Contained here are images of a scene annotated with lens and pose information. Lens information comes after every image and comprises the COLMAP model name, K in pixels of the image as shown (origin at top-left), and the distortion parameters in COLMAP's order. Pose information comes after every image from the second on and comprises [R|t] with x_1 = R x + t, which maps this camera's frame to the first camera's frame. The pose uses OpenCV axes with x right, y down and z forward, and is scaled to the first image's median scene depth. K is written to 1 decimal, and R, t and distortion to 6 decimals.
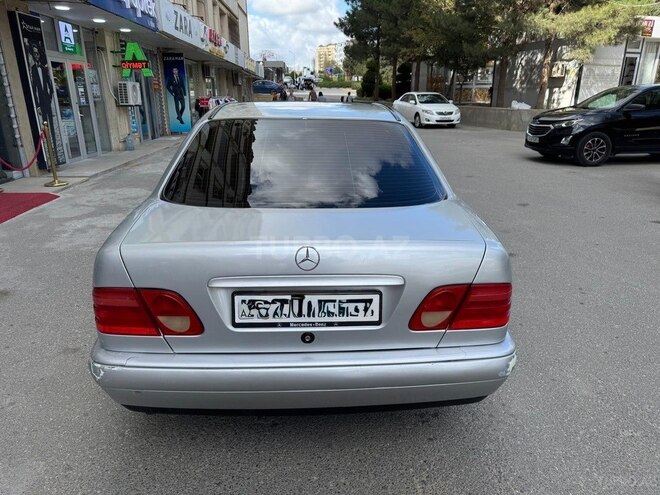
lens RADIAL K [[478.6, 0, 328.3], [0, 478.6, 244.7], [0, 0, 1]] dist [0.000526, -0.007233]
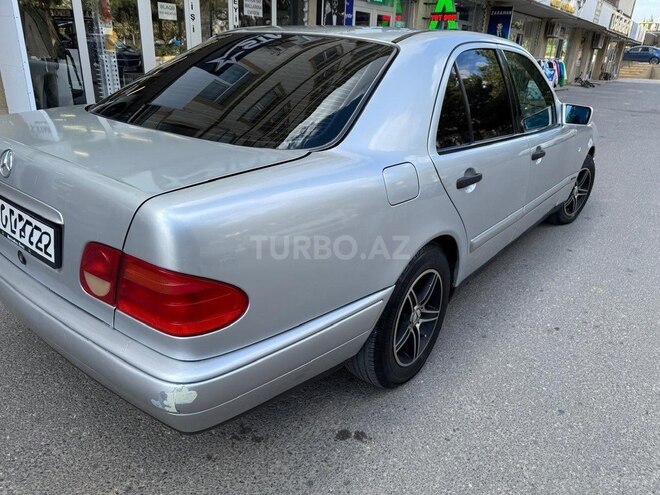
lens RADIAL K [[468.4, 0, 328.1], [0, 468.4, 250.7], [0, 0, 1]] dist [0.005579, -0.004935]
pose [[0.750806, 0.295498, -0.590738, 0.135683], [-0.245557, 0.955120, 0.165675, -0.016588], [0.613182, 0.020671, 0.789671, 0.098604]]
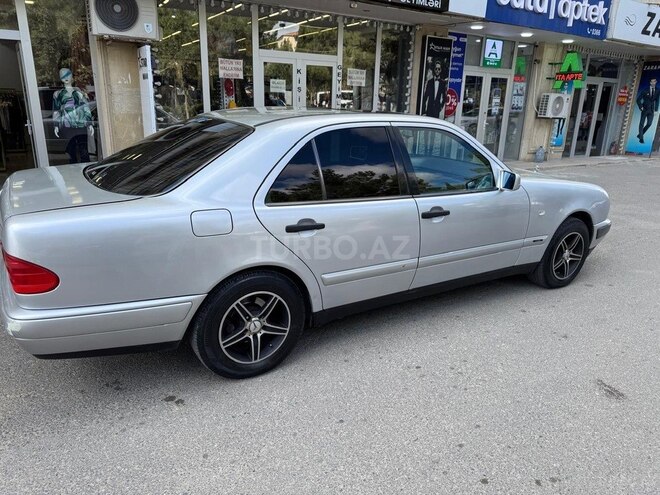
lens RADIAL K [[469.6, 0, 330.0], [0, 469.6, 247.5], [0, 0, 1]] dist [0.006345, -0.008008]
pose [[0.469064, 0.281321, -0.837160, 0.265914], [-0.292006, 0.944000, 0.153611, -0.055787], [0.833493, 0.172403, 0.524944, 0.162106]]
